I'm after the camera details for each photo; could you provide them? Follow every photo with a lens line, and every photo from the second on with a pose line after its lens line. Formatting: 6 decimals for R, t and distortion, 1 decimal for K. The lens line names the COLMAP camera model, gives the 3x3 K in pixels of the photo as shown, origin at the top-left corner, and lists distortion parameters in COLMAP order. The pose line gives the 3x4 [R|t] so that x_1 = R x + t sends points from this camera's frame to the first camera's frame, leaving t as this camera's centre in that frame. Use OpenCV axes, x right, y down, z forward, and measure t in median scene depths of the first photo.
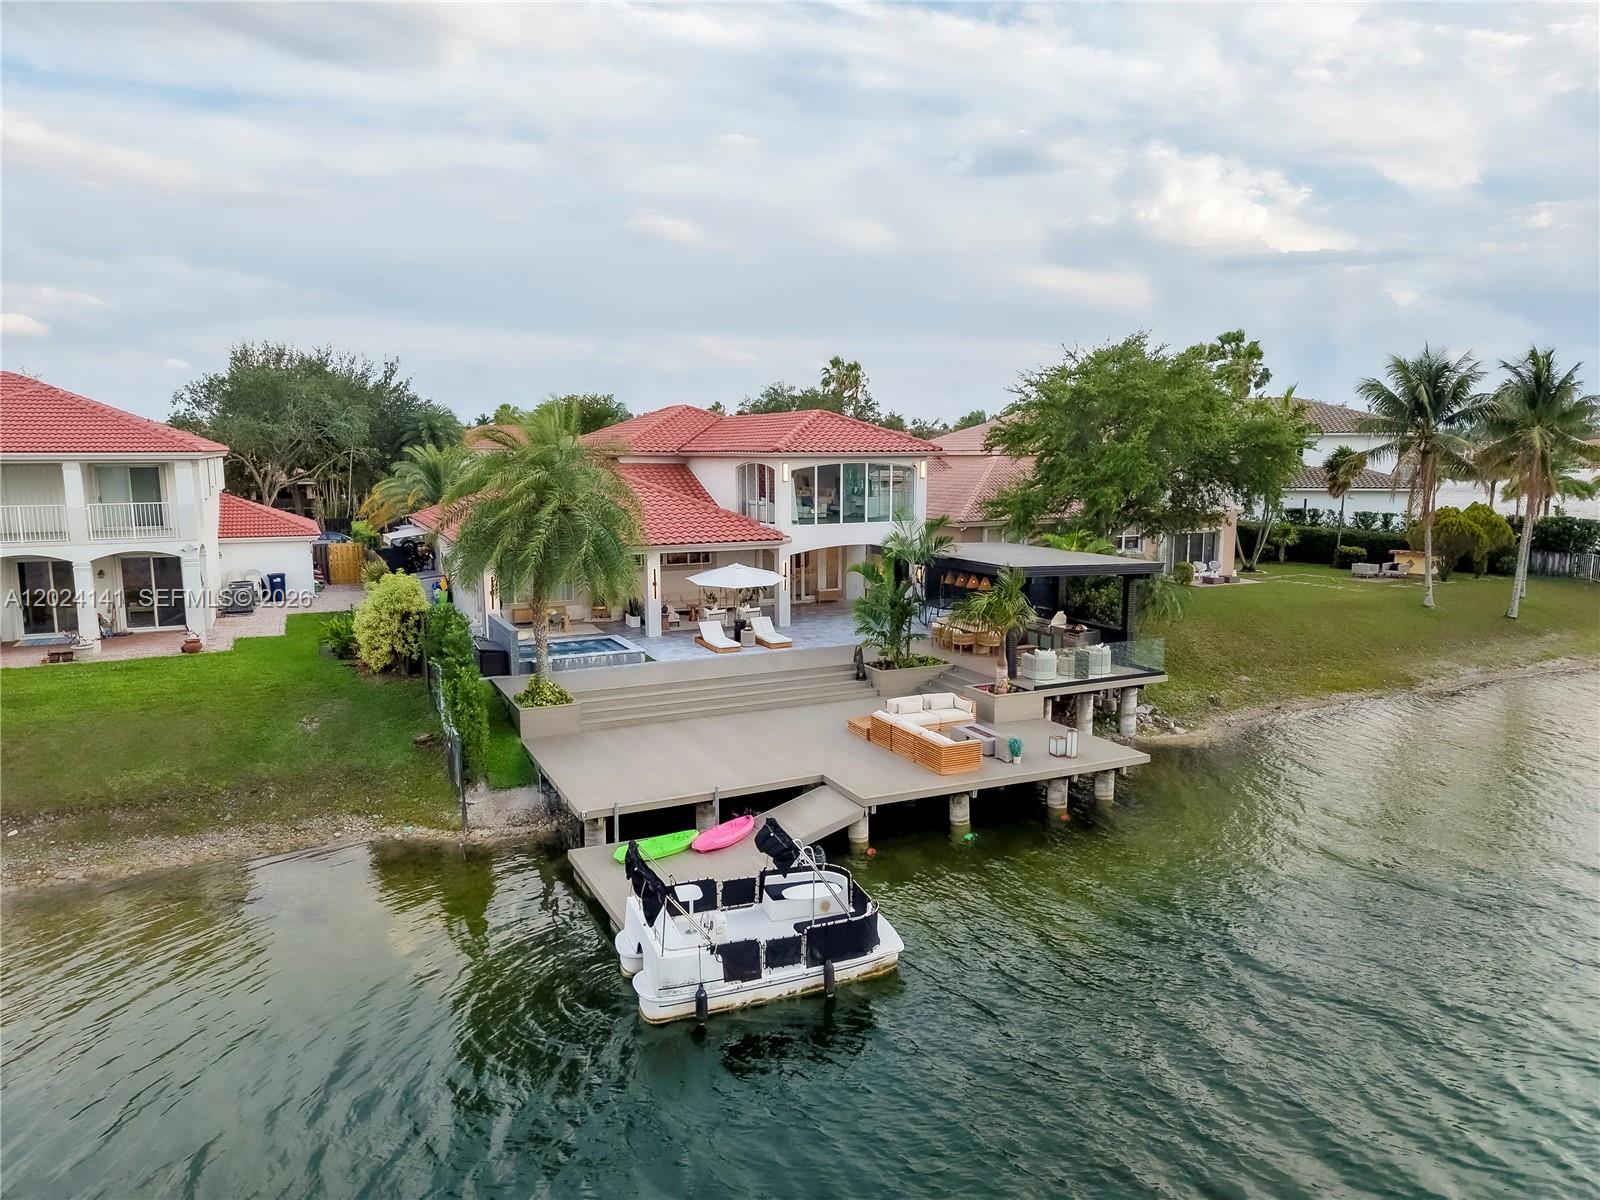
lens RADIAL K [[1067.8, 0, 800.0], [0, 1067.8, 600.0], [0, 0, 1]] dist [0.017857, -0.016810]
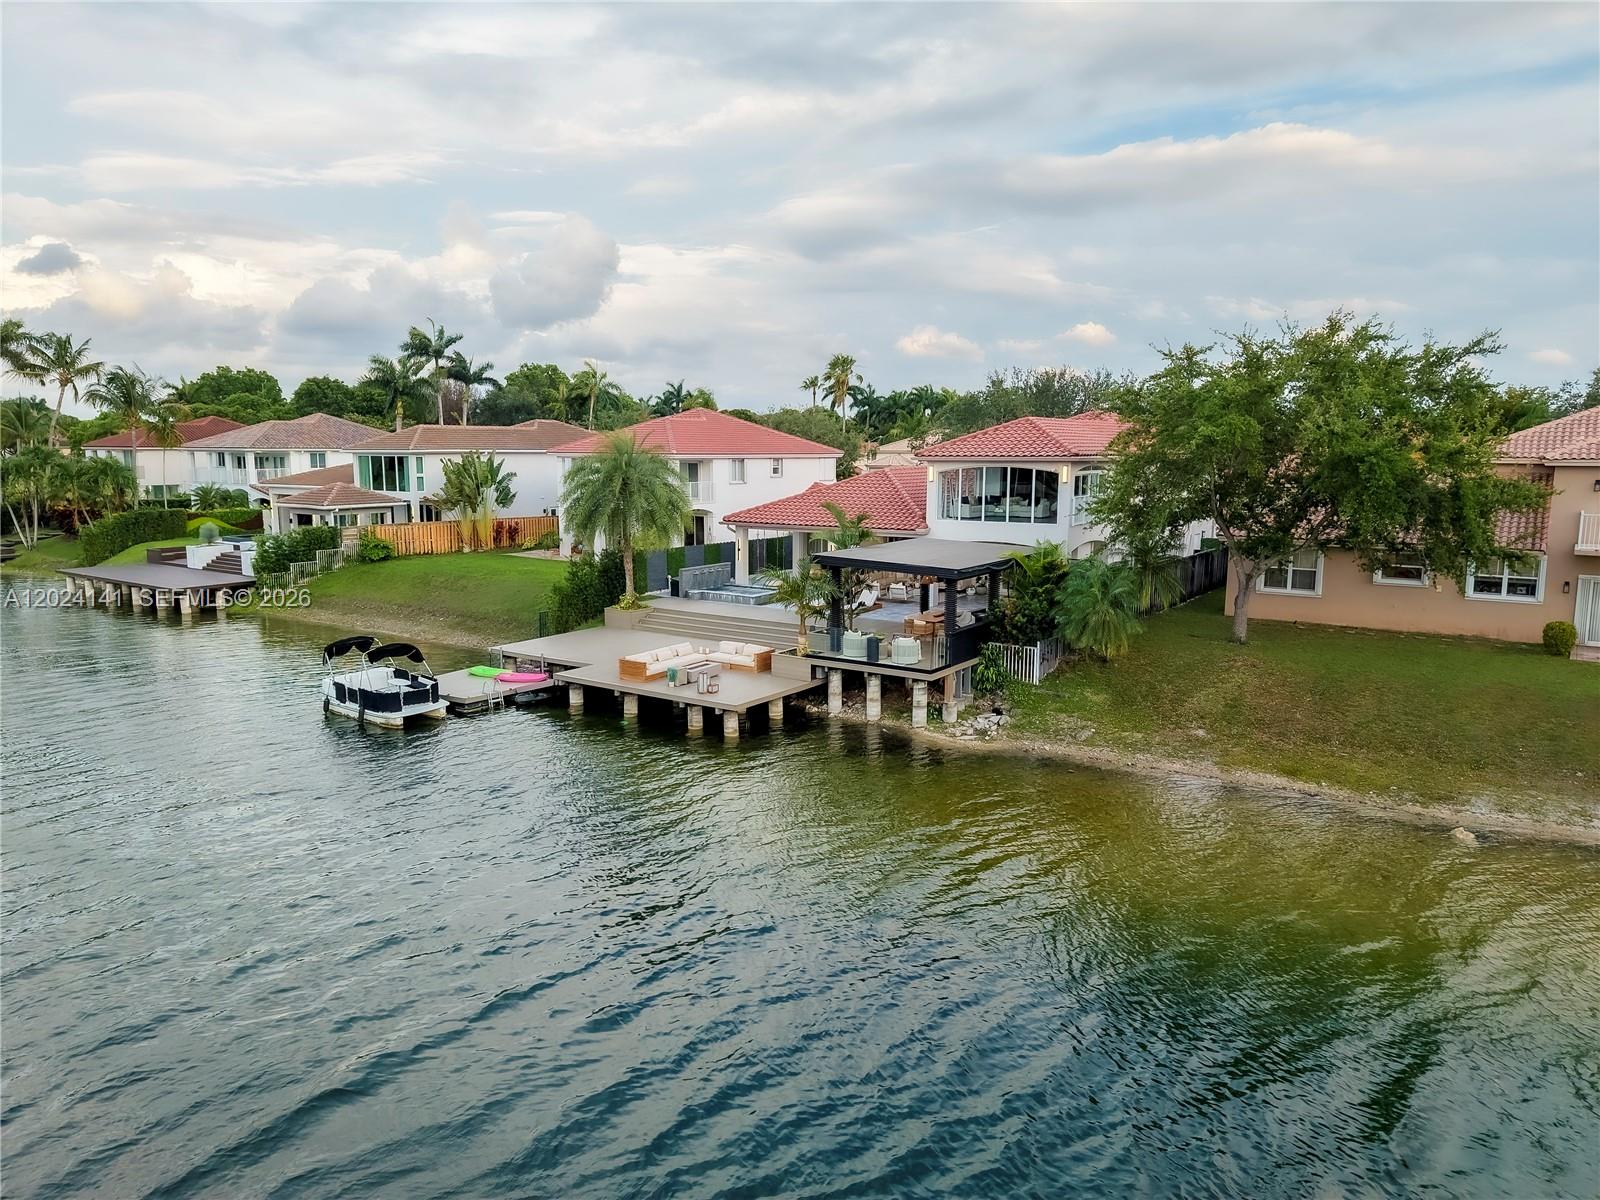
lens RADIAL K [[1067.8, 0, 800.0], [0, 1067.8, 600.0], [0, 0, 1]] dist [0.017857, -0.016810]
pose [[0.490898, 0.124457, -0.862282, 1.572329], [-0.121891, 0.989820, 0.073473, -0.084414], [0.862648, 0.069037, 0.501071, 0.492191]]
